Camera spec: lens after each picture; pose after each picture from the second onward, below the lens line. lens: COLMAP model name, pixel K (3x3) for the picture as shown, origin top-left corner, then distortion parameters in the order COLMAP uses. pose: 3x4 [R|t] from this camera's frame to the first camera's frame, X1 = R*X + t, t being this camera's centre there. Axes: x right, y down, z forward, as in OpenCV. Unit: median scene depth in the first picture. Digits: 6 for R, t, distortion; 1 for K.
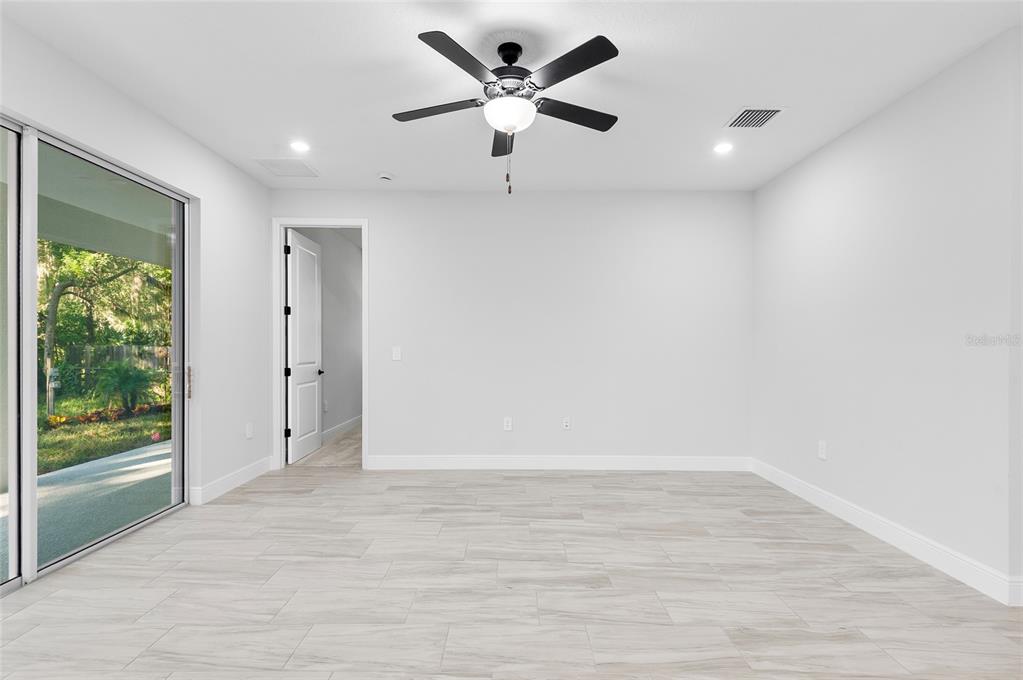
lens RADIAL K [[472.7, 0, 512.4], [0, 472.7, 347.3], [0, 0, 1]] dist [0.016170, -0.001857]
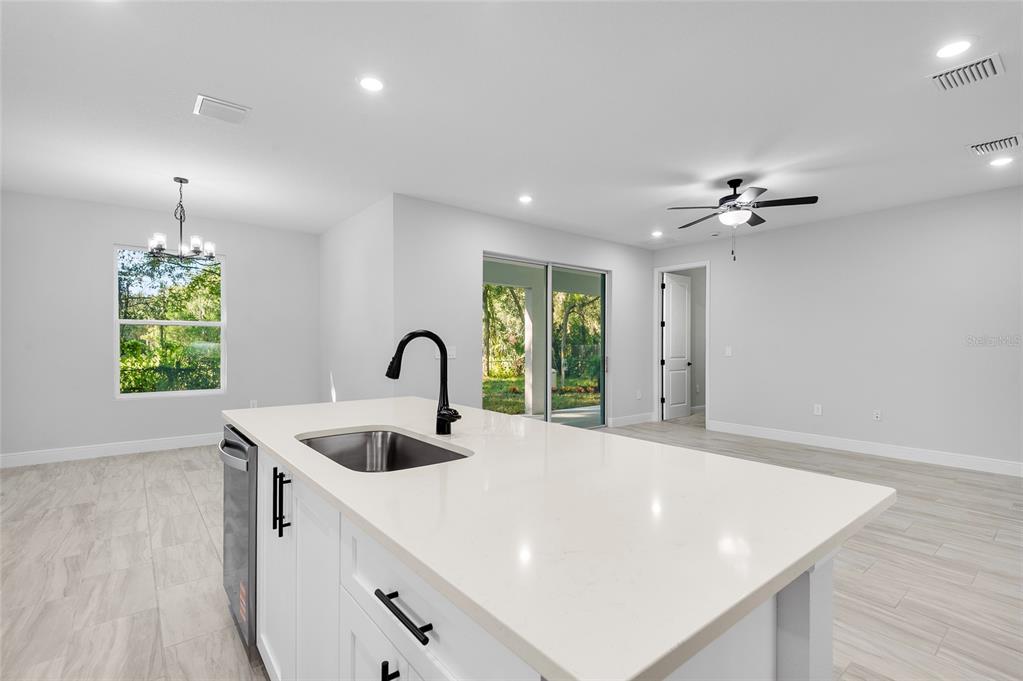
lens RADIAL K [[472.7, 0, 507.8], [0, 472.7, 344.9], [0, 0, 1]] dist [0.016170, -0.001857]
pose [[0.625064, 0.001153, -0.780573, 0.454184], [-0.004939, 0.999985, -0.002478, -0.000160], [0.780558, 0.005404, 0.625060, -0.414333]]
